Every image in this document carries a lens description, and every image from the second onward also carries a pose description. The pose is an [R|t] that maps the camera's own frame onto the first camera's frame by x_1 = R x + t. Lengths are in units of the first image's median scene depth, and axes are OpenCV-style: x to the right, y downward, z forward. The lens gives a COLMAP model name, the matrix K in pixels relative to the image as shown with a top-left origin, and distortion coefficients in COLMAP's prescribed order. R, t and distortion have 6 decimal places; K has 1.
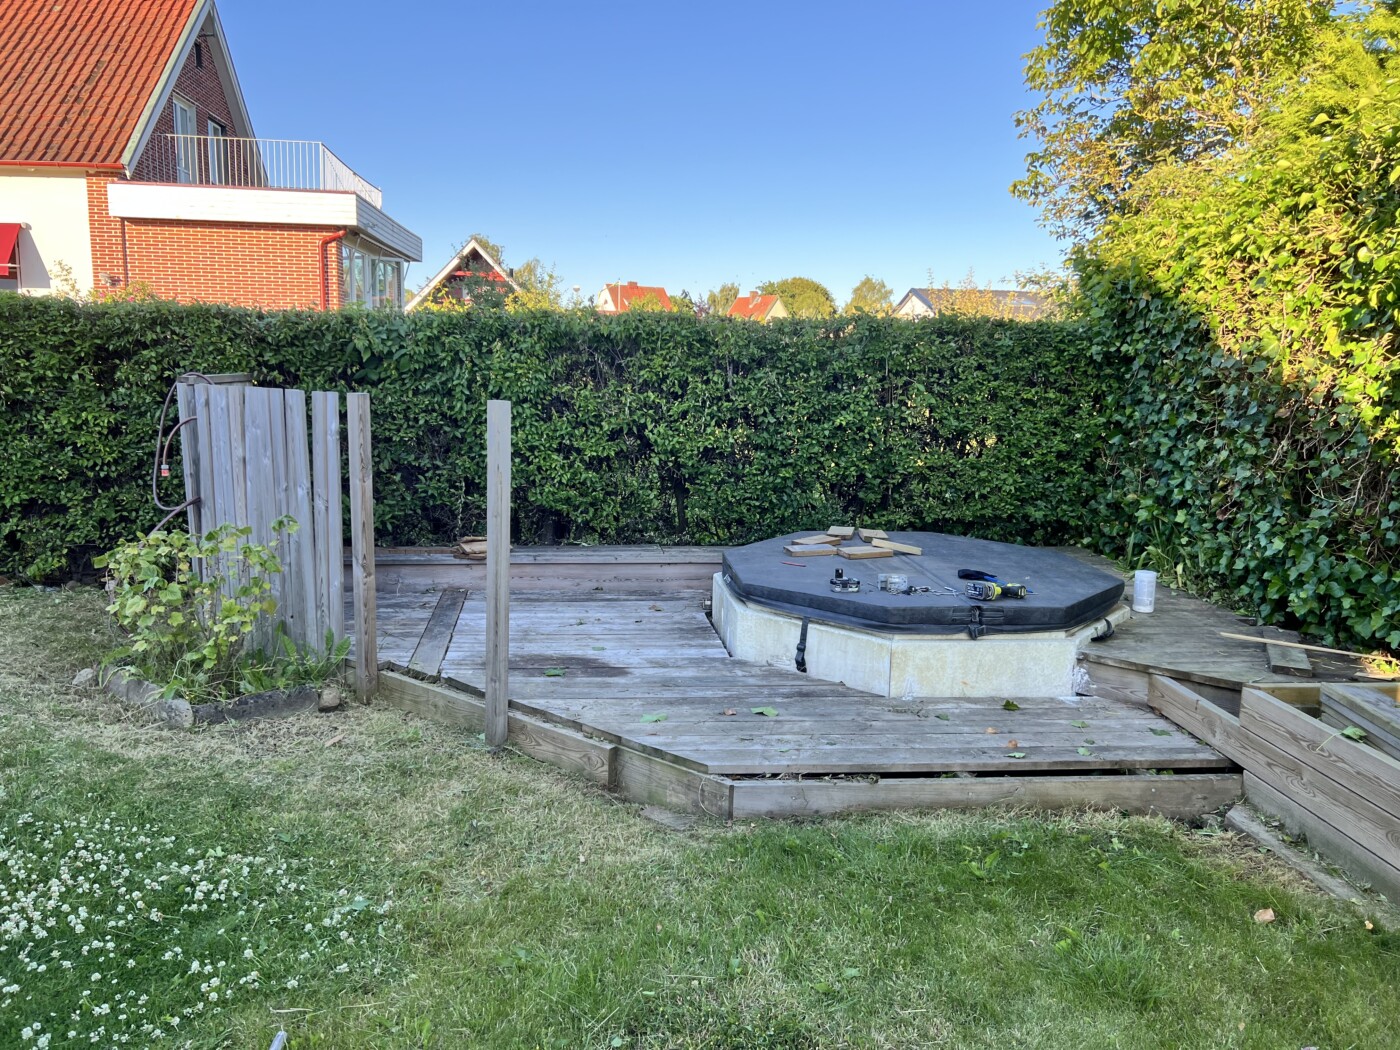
lens RADIAL K [[1037.5, 0, 686.1], [0, 1037.5, 544.4], [0, 0, 1]] dist [0.151892, -0.301062]
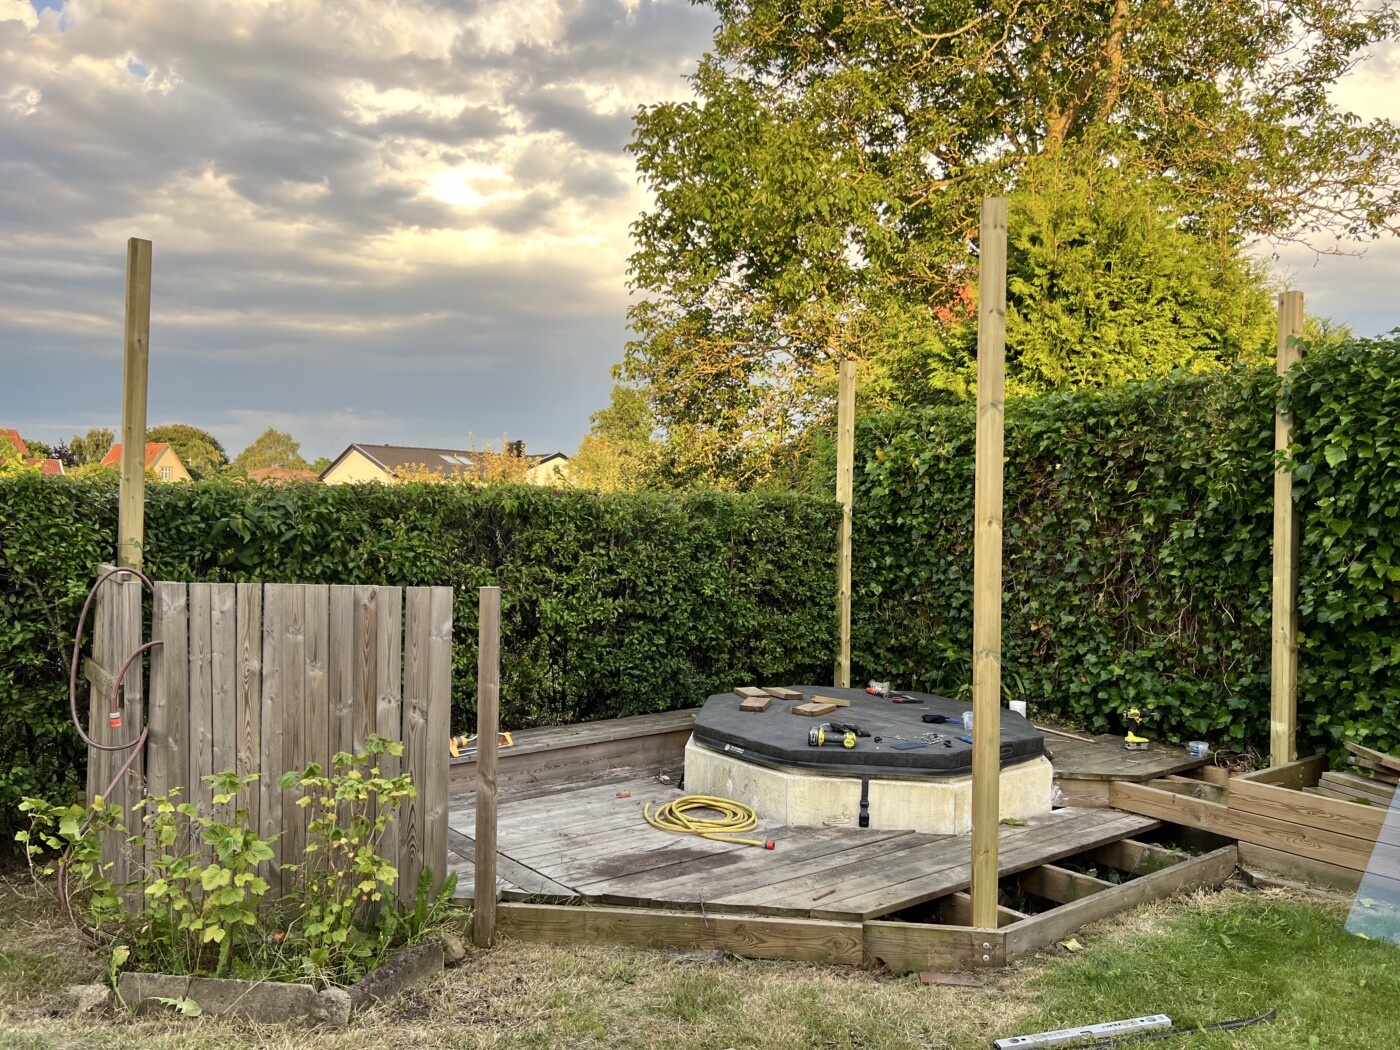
lens RADIAL K [[1070.5, 0, 698.1], [0, 1070.5, 514.7], [0, 0, 1]] dist [0.062522, -0.089230]
pose [[0.844392, -0.006657, 0.535684, -0.467193], [0.097862, 0.985015, -0.142018, -0.039791], [-0.526711, 0.172342, 0.832390, 0.087335]]
